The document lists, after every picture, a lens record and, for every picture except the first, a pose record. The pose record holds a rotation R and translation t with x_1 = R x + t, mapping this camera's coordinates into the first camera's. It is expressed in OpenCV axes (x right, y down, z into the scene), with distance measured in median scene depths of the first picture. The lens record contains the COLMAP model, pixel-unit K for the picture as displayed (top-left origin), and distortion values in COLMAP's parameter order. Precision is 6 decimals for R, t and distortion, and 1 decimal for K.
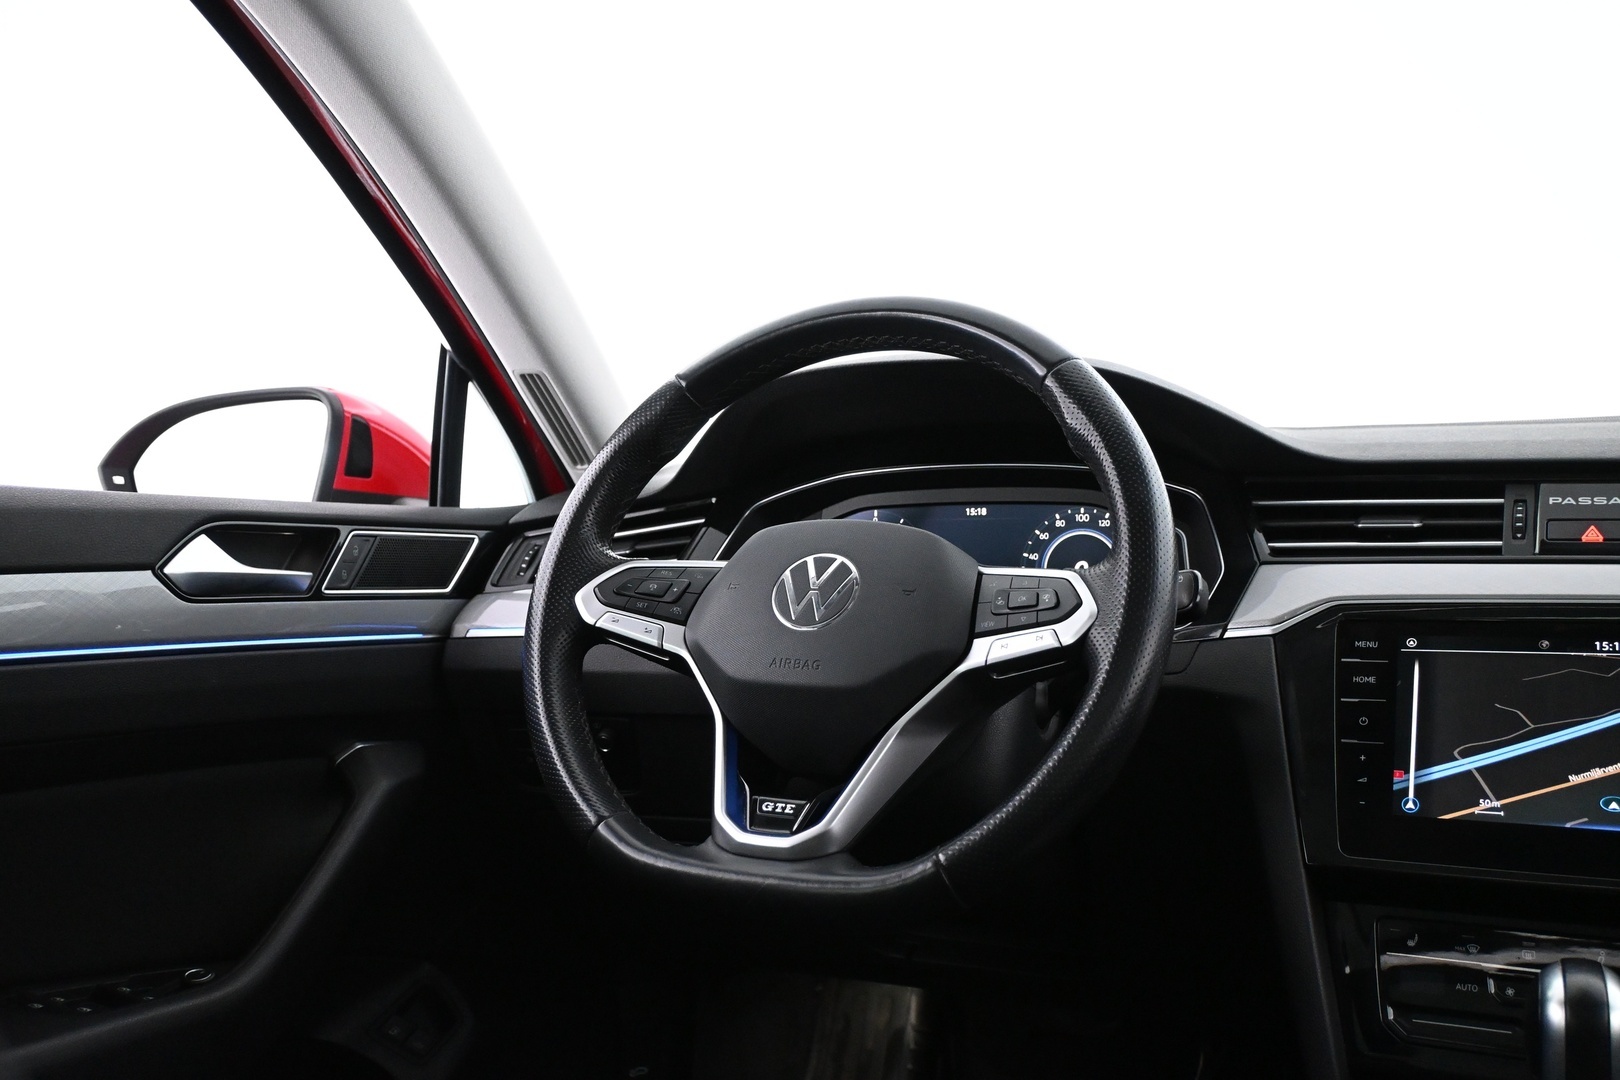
lens RADIAL K [[1508.7, 0, 812.6], [0, 1508.7, 527.7], [0, 0, 1]] dist [-0.002215, 0.000000]
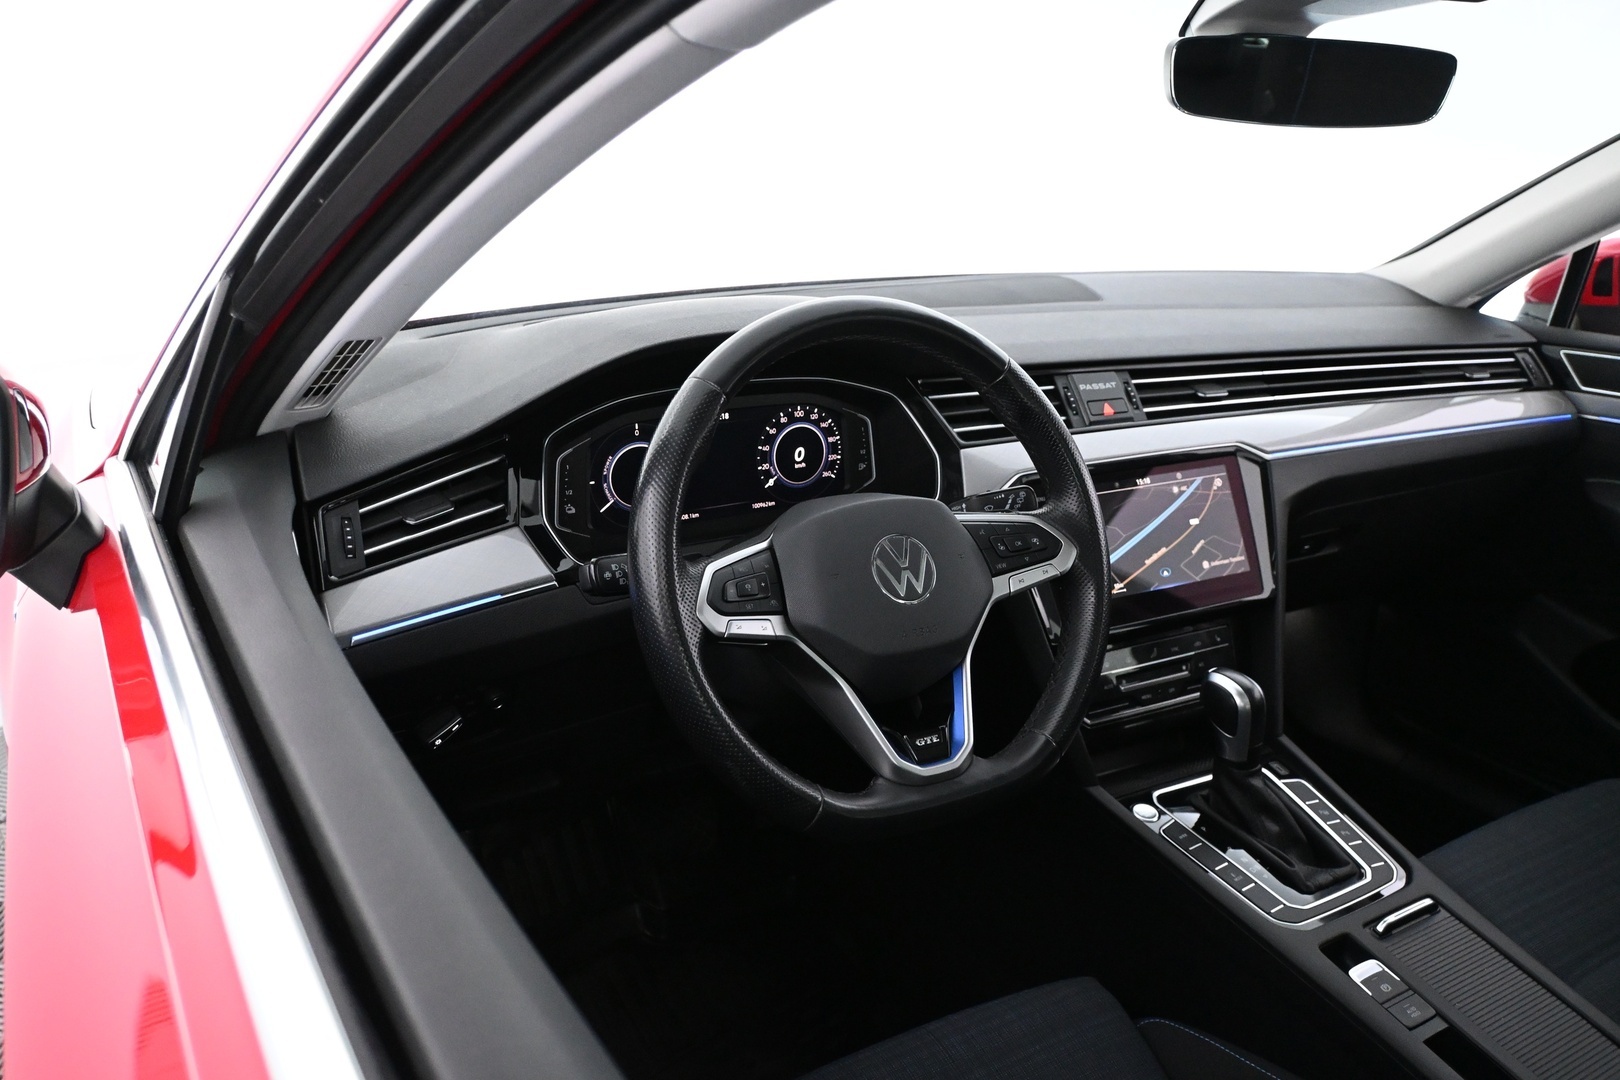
lens RADIAL K [[1311.4, 0, 823.8], [0, 1311.4, 524.2], [0, 0, 1]] dist [0.010533, -0.011843]
pose [[0.552418, -0.240658, 0.798071, -0.856176], [-0.038338, 0.949068, 0.312729, -0.317346], [-0.832685, -0.203354, 0.515056, 0.469635]]
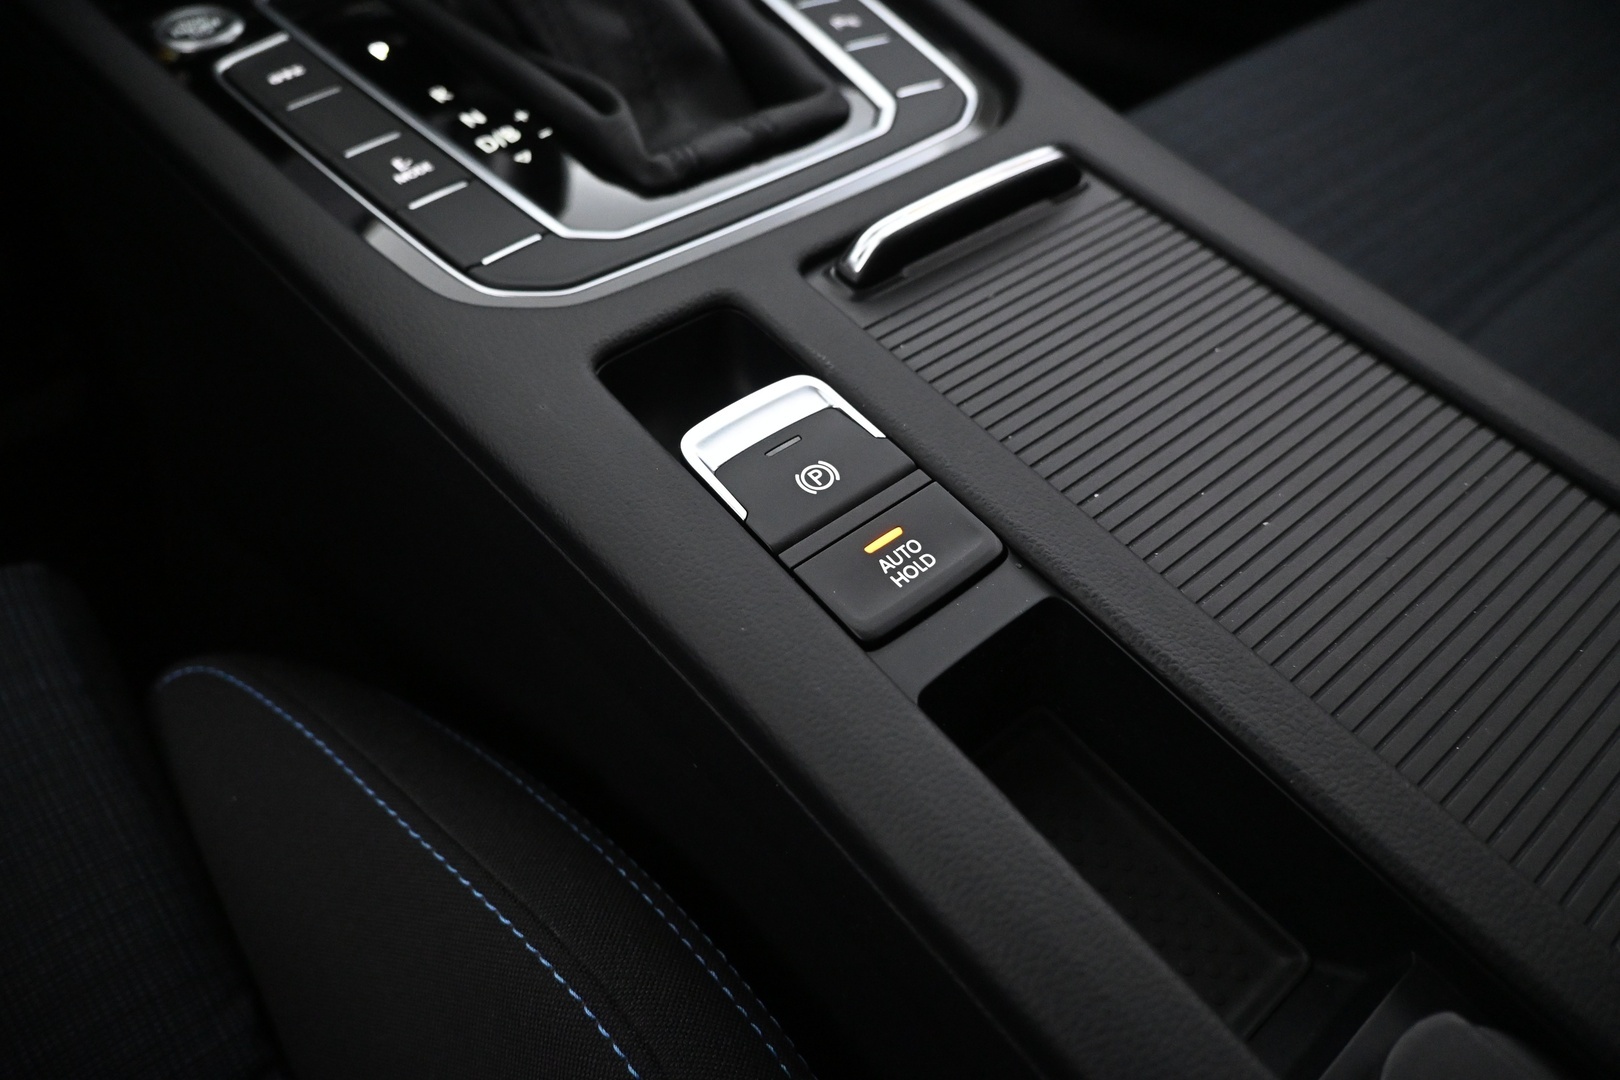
lens RADIAL K [[1099.9, 0, 825.6], [0, 1099.9, 537.9], [0, 0, 1]] dist [-0.005620, 0.000139]
pose [[0.425742, -0.622679, 0.656517, 0.070314], [0.043693, 0.738859, 0.672442, 0.257032], [-0.903789, -0.257602, 0.341771, 0.483401]]
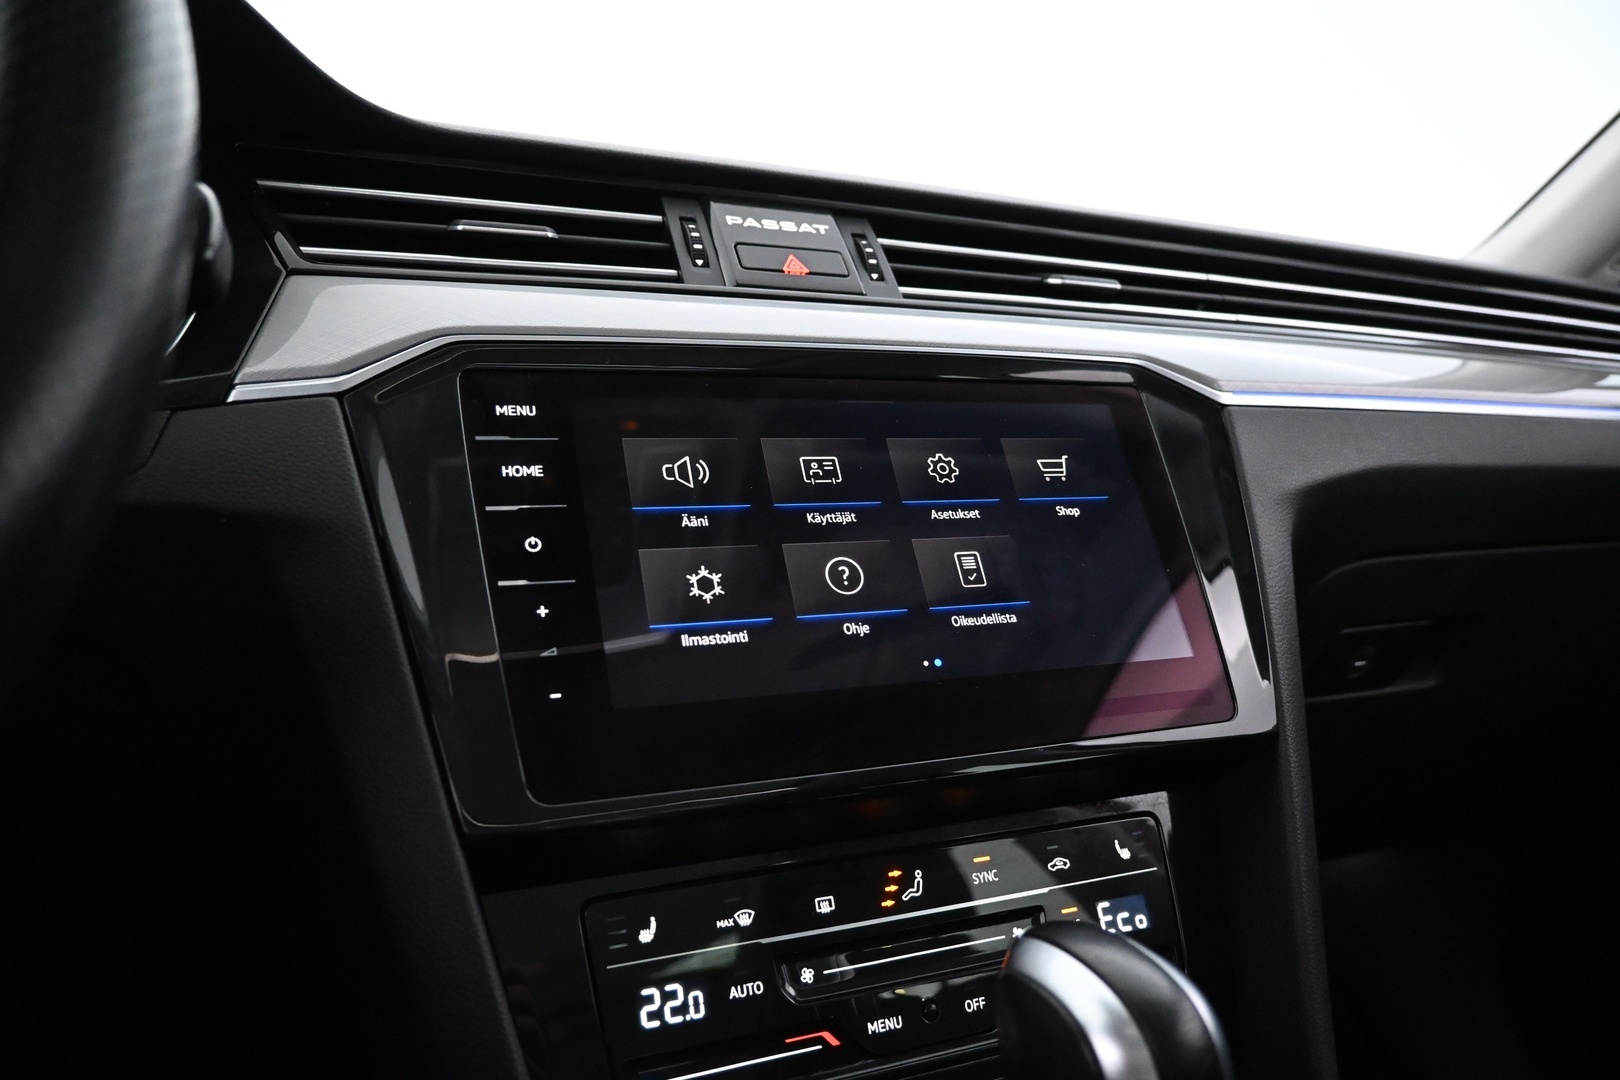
lens RADIAL K [[1099.9, 0, 807.9], [0, 1099.9, 534.4], [0, 0, 1]] dist [-0.005620, 0.000139]
pose [[0.643704, -0.035925, 0.764431, 0.125097], [-0.000383, 0.998882, 0.047266, 0.102665], [-0.765275, -0.030718, 0.642971, 0.651756]]
